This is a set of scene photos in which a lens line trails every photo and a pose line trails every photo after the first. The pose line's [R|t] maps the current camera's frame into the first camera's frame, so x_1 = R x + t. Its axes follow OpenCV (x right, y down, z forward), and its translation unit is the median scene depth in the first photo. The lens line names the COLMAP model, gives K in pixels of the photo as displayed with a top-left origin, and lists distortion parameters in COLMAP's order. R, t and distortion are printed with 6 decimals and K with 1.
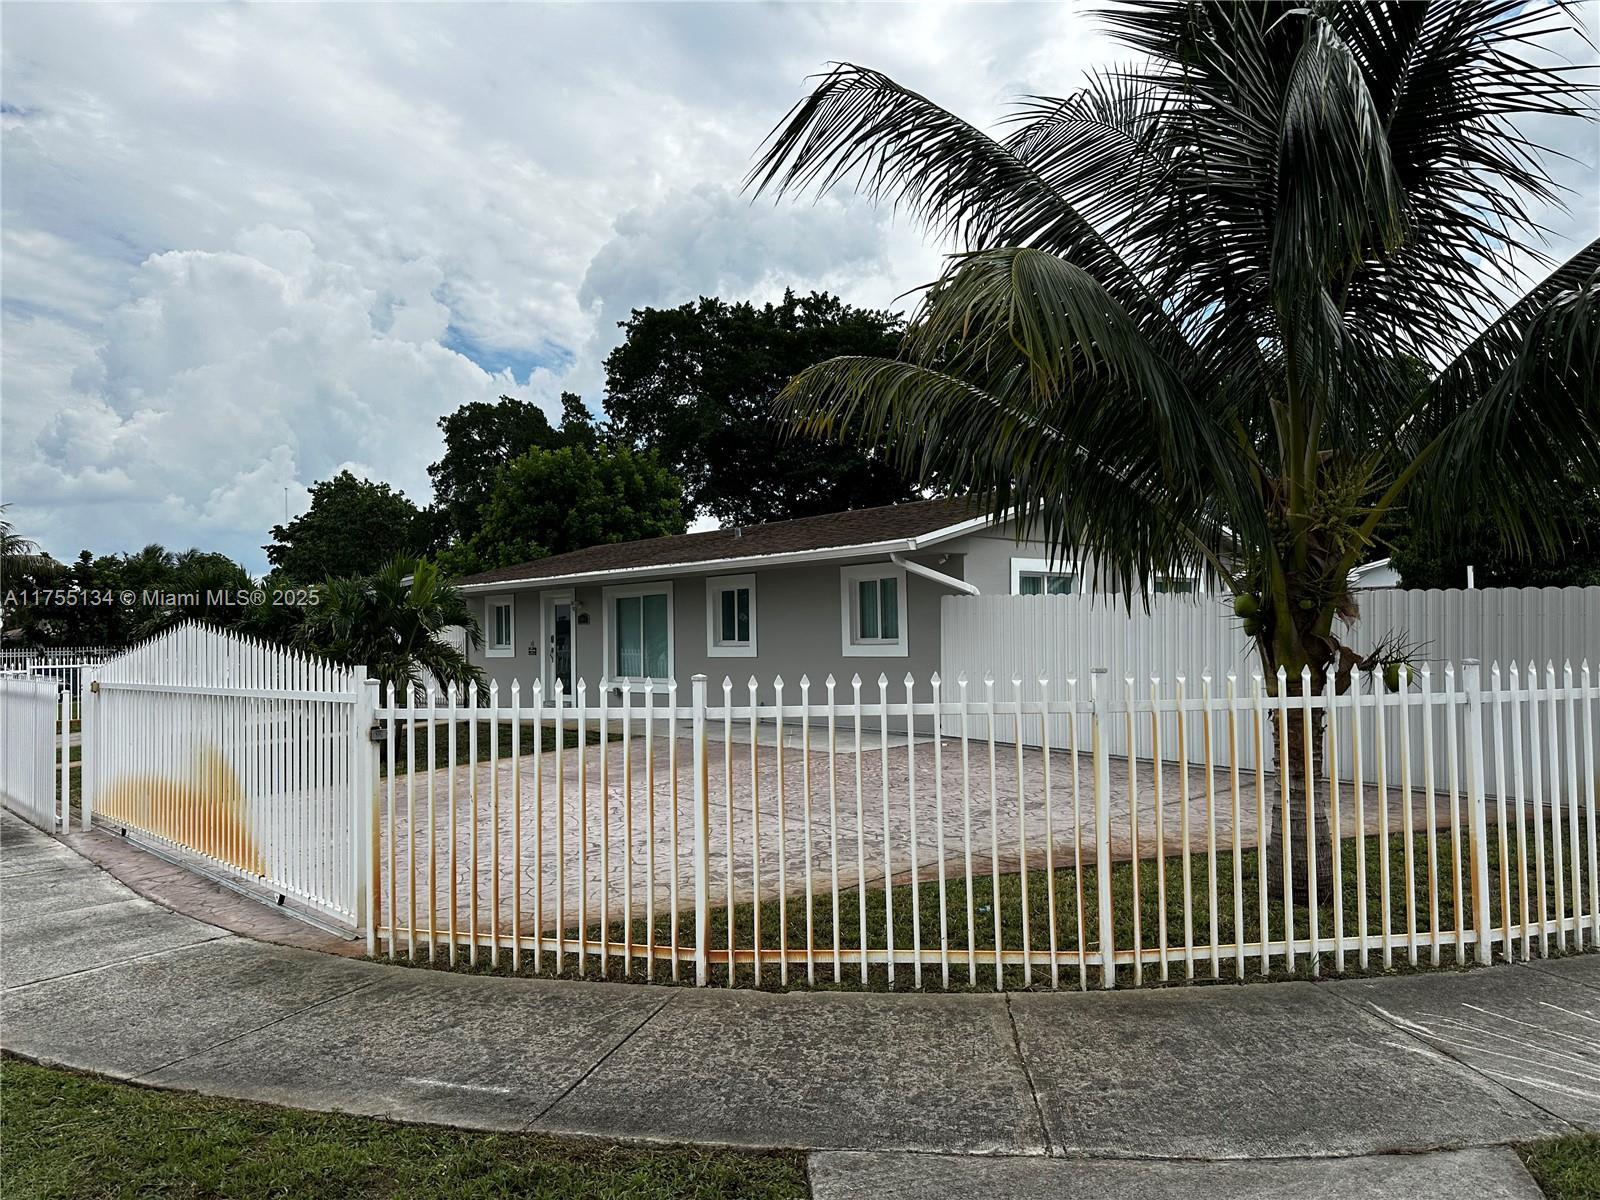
lens RADIAL K [[1116.9, 0, 821.1], [0, 1116.9, 603.0], [0, 0, 1]] dist [0.045526, -0.050230]
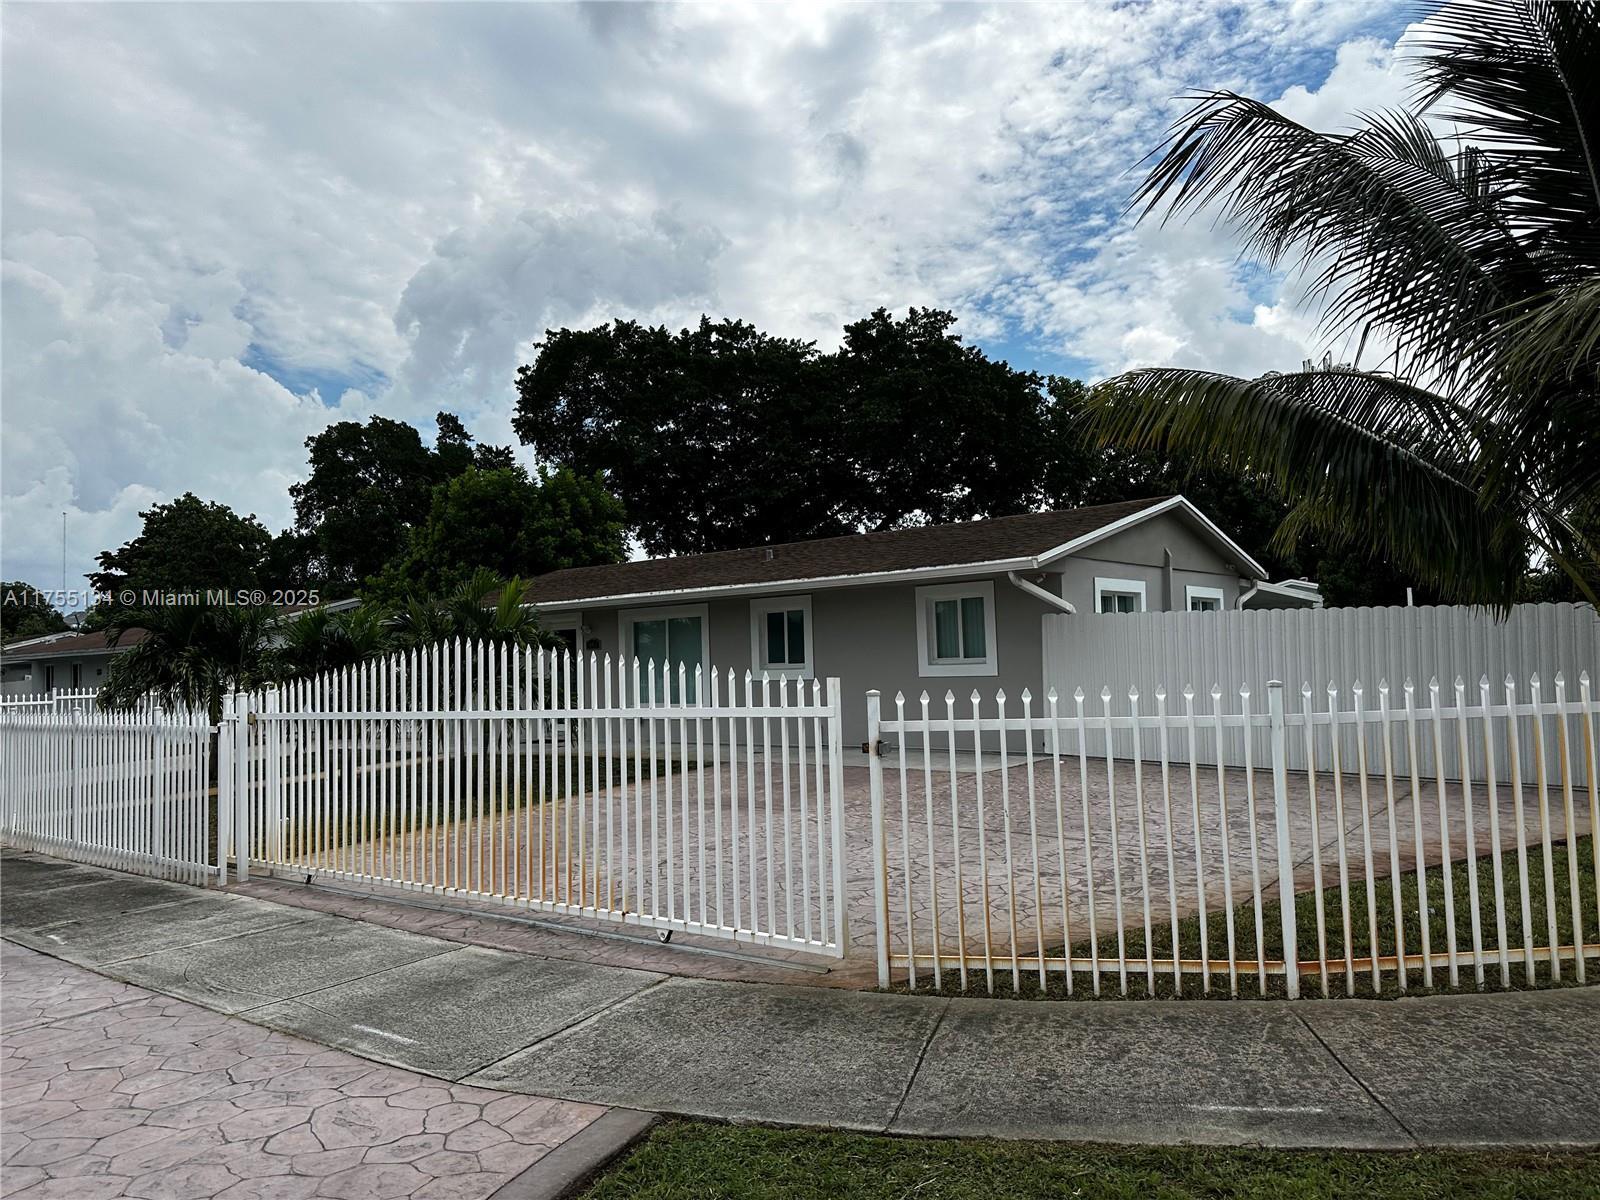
lens RADIAL K [[1103.9, 0, 805.0], [0, 1103.9, 603.8], [0, 0, 1]] dist [0.037578, -0.040827]
pose [[0.987414, -0.007043, 0.157998, -0.326081], [0.010676, 0.999698, -0.022157, 0.004602], [-0.157795, 0.023565, 0.987191, 0.041670]]
